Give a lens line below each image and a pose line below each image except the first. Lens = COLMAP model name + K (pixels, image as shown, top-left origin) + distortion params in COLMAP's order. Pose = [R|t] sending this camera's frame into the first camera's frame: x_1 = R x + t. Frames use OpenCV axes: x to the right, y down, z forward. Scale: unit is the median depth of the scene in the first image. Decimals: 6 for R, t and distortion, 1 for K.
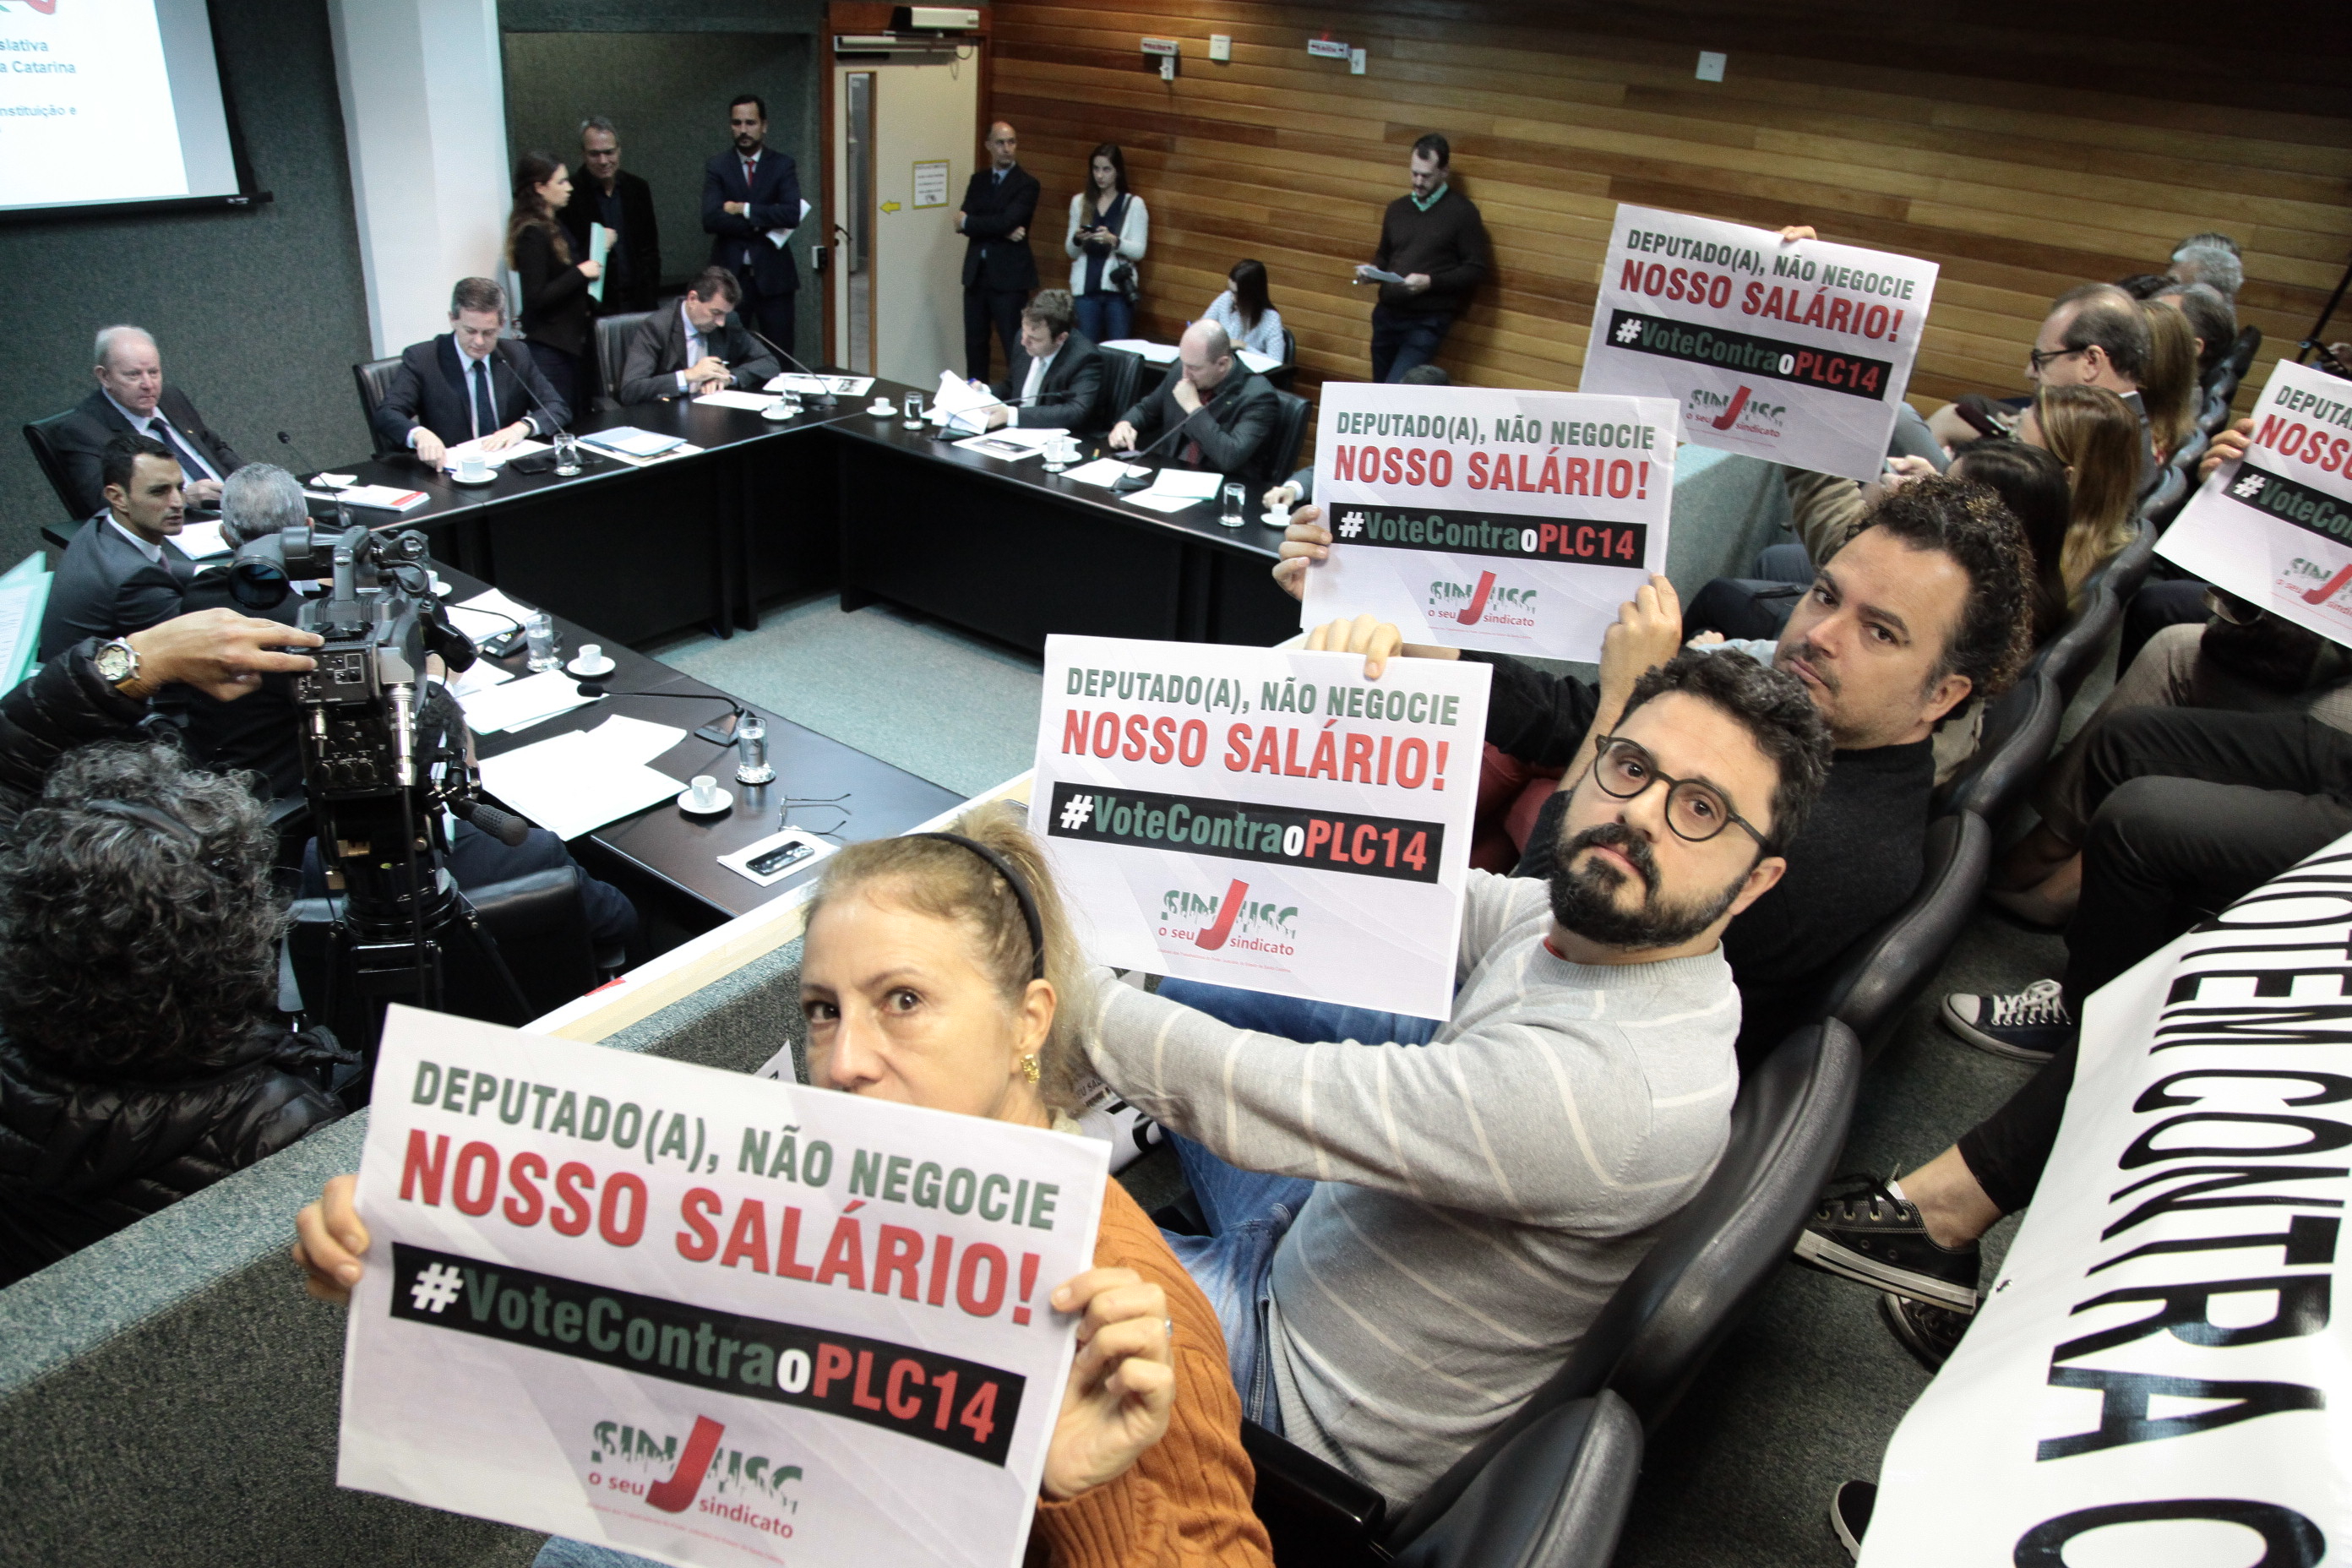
lens RADIAL K [[1620.8, 0, 1176.0], [0, 1620.8, 784.0], [0, 0, 1]] dist [-0.113738, 0.071257]
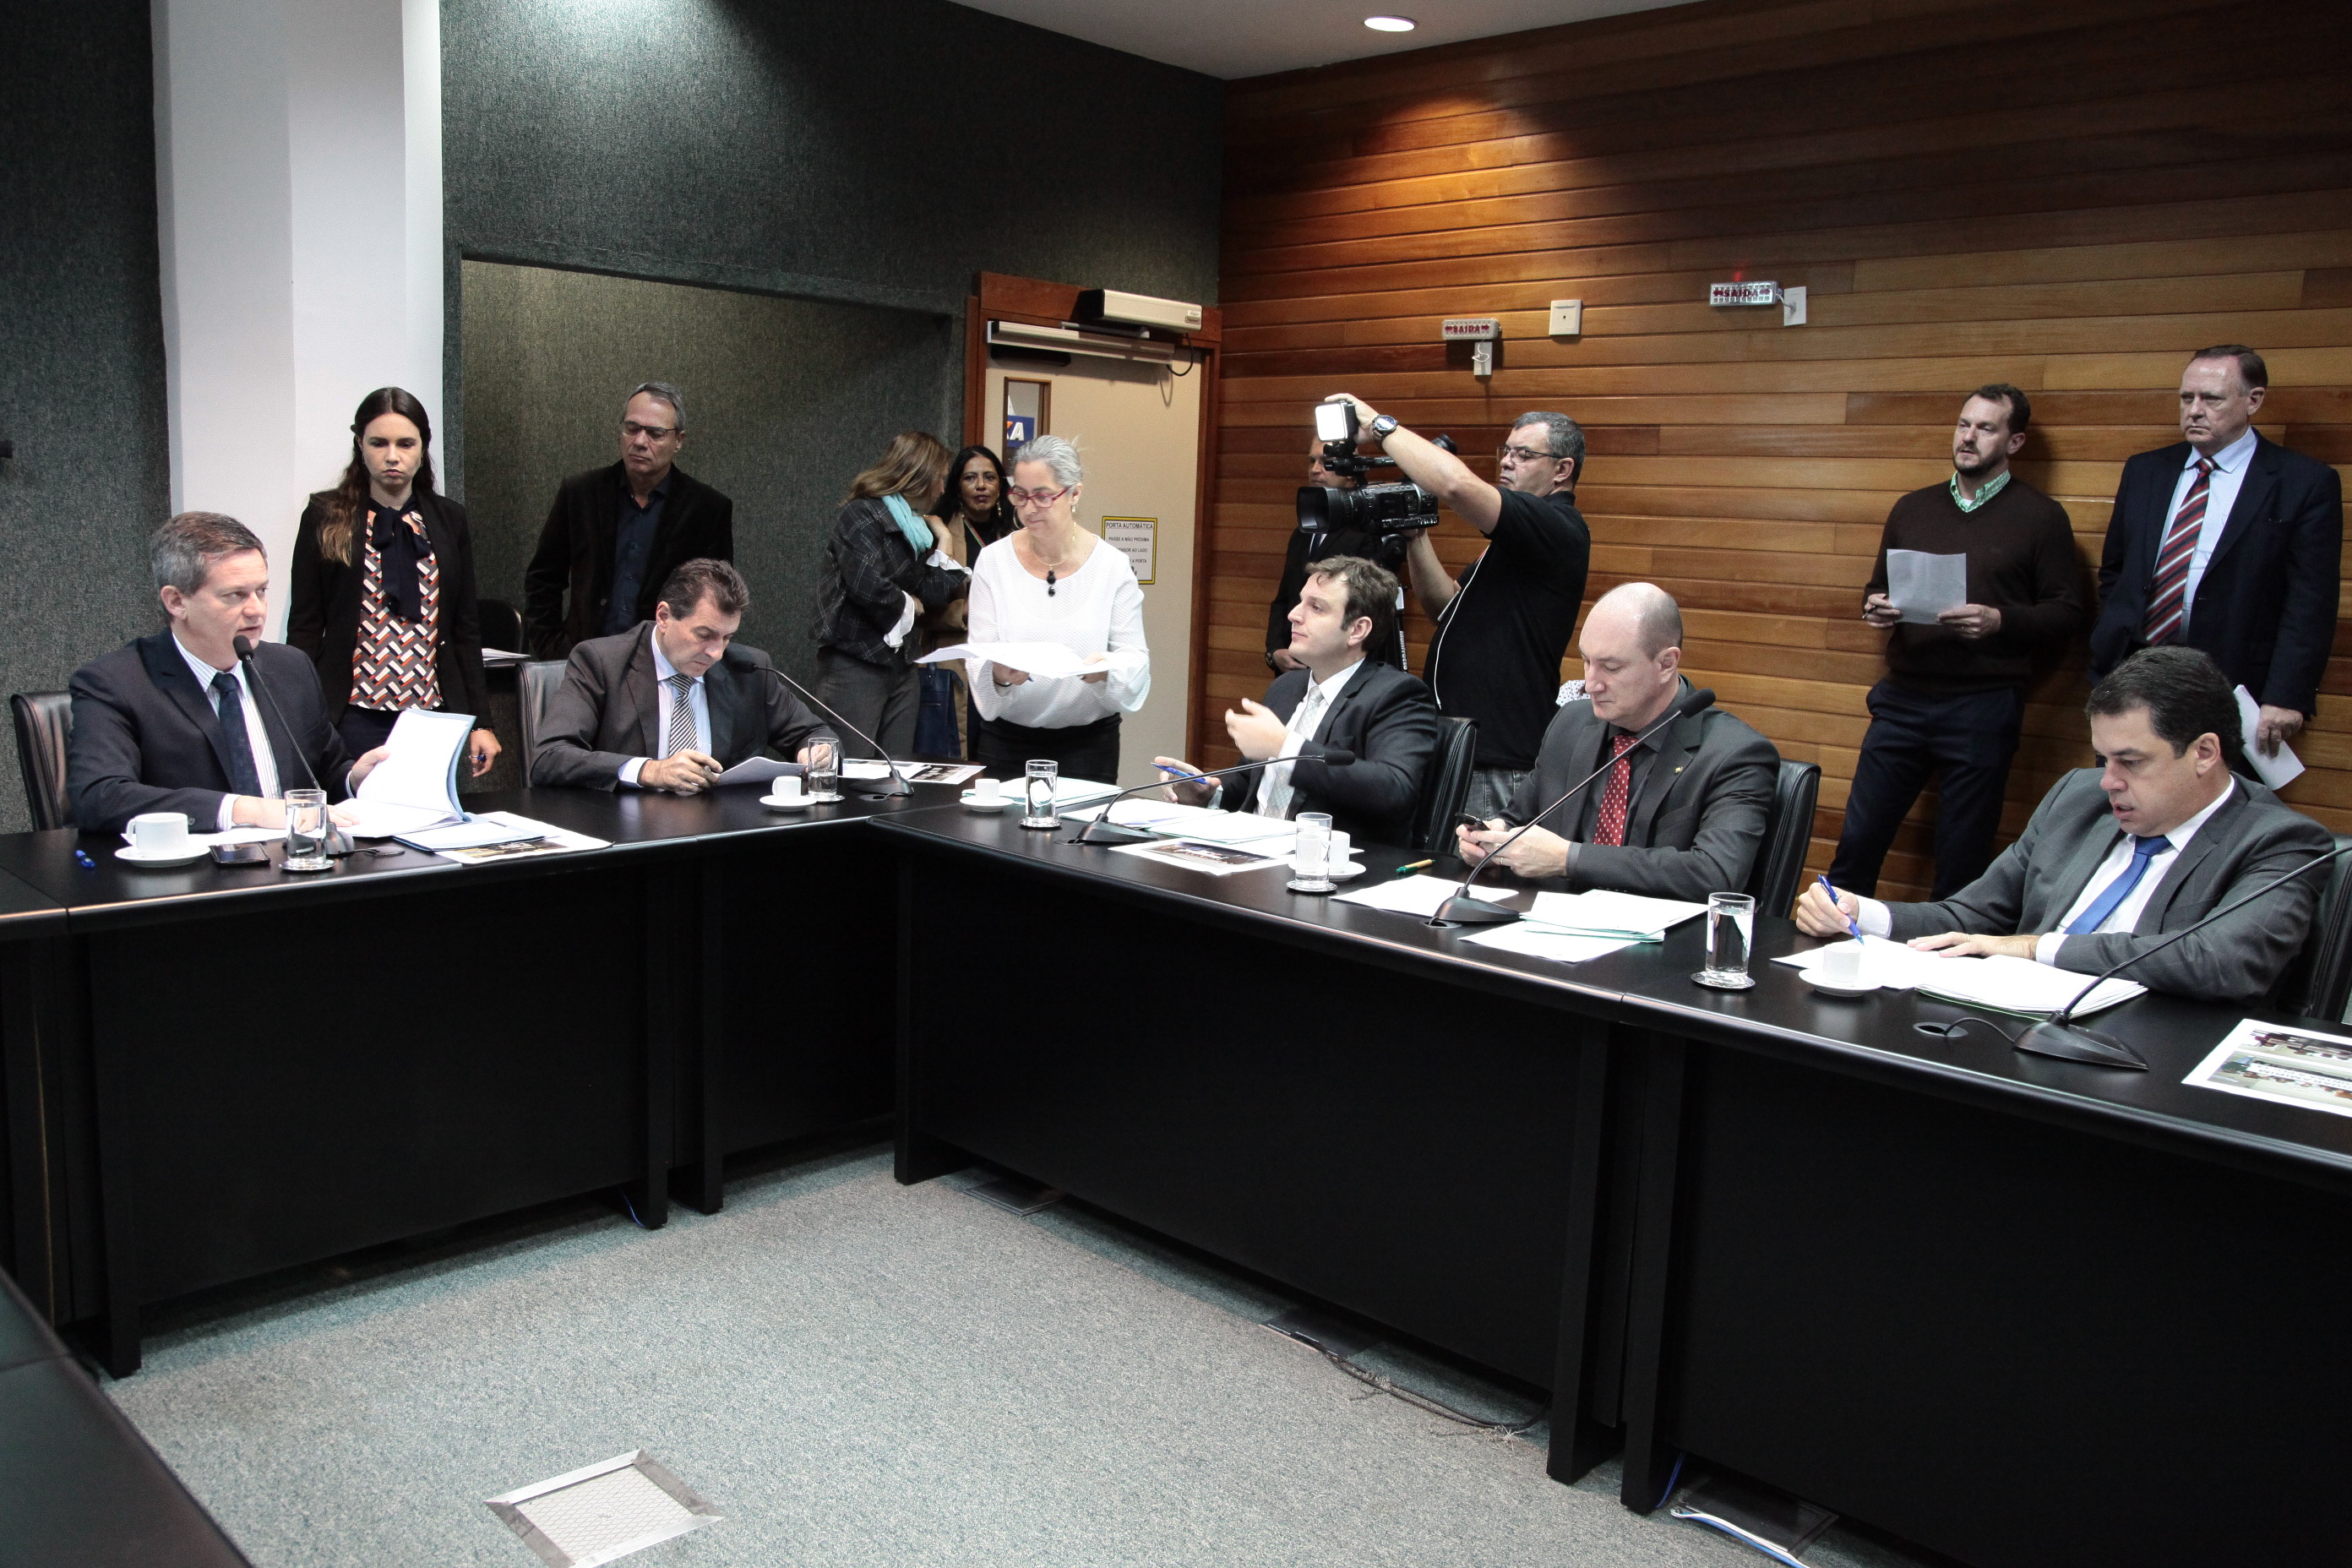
lens RADIAL K [[1861.9, 0, 1174.8], [0, 1861.9, 797.3], [0, 0, 1]] dist [-0.090480, 0.103047]
pose [[0.989882, -0.009921, -0.141547, -0.032756], [-0.035296, 0.948982, -0.313347, -0.041402], [0.137434, 0.315173, 0.939030, 0.414945]]
